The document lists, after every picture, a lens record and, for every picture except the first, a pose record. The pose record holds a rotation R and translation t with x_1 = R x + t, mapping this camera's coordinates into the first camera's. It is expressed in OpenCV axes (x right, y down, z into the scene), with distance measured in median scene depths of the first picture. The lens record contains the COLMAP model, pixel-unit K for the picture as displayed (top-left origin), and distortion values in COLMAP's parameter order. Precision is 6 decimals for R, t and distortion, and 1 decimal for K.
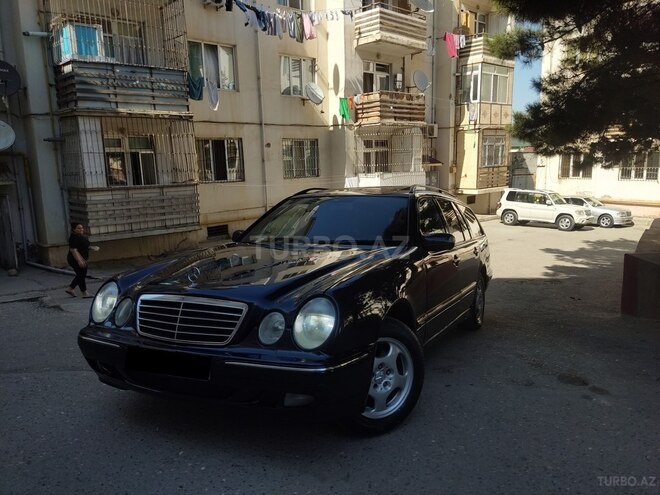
lens RADIAL K [[491.3, 0, 330.0], [0, 491.3, 247.5], [0, 0, 1]] dist [0.101281, -0.144572]
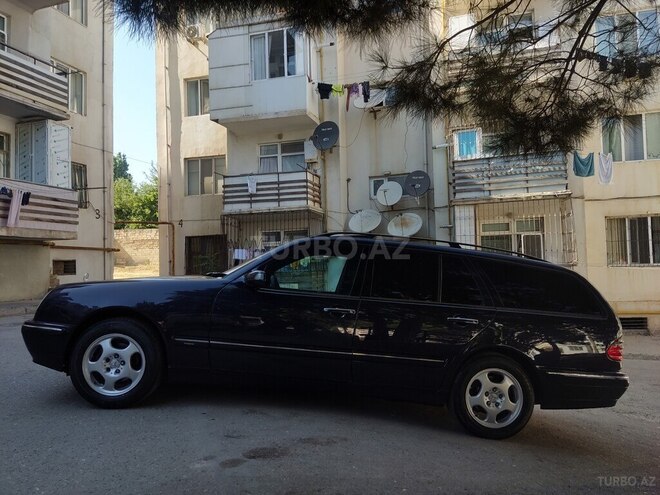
lens RADIAL K [[488.4, 0, 330.0], [0, 488.4, 247.5], [0, 0, 1]] dist [0.102092, -0.142546]
pose [[0.485116, -0.020773, -0.874203, 0.319235], [-0.147455, 0.983459, -0.105195, 0.003069], [0.861928, 0.179937, 0.474029, 0.171160]]
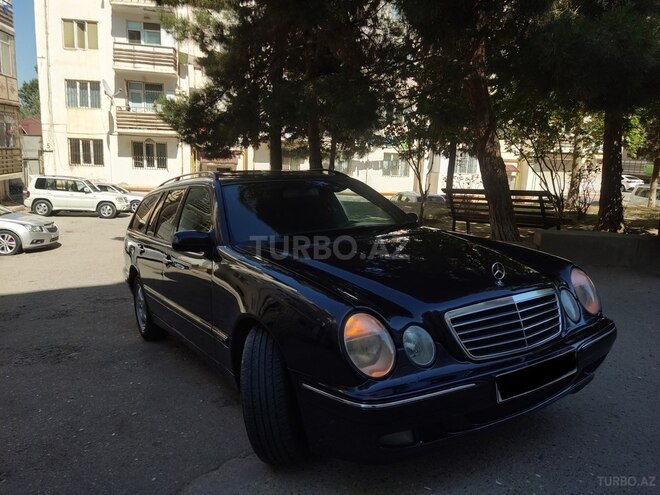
lens RADIAL K [[490.3, 0, 329.5], [0, 490.3, 247.9], [0, 0, 1]] dist [0.100011, -0.137948]
pose [[0.501280, -0.120426, 0.856864, -0.238209], [0.096112, 0.991889, 0.083176, -0.020464], [-0.859931, 0.040660, 0.508788, 0.153883]]
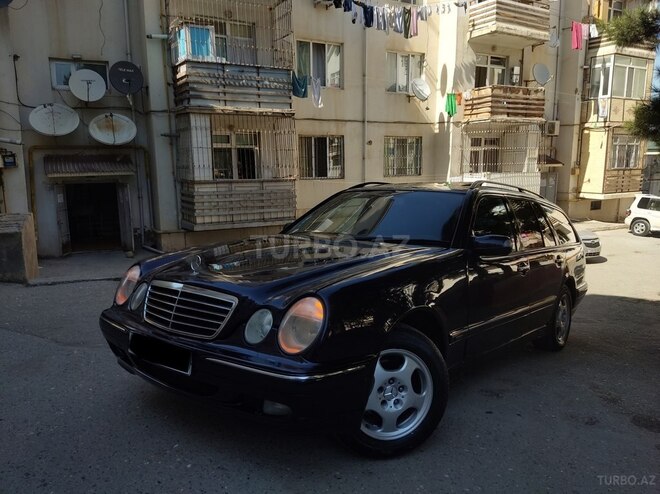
lens RADIAL K [[488.4, 0, 330.0], [0, 488.4, 247.0], [0, 0, 1]] dist [0.102092, -0.142546]
pose [[0.973026, 0.057607, -0.223388, 0.037606], [-0.057526, 0.998320, 0.006875, 0.000450], [0.223409, 0.006161, 0.974705, 0.025455]]
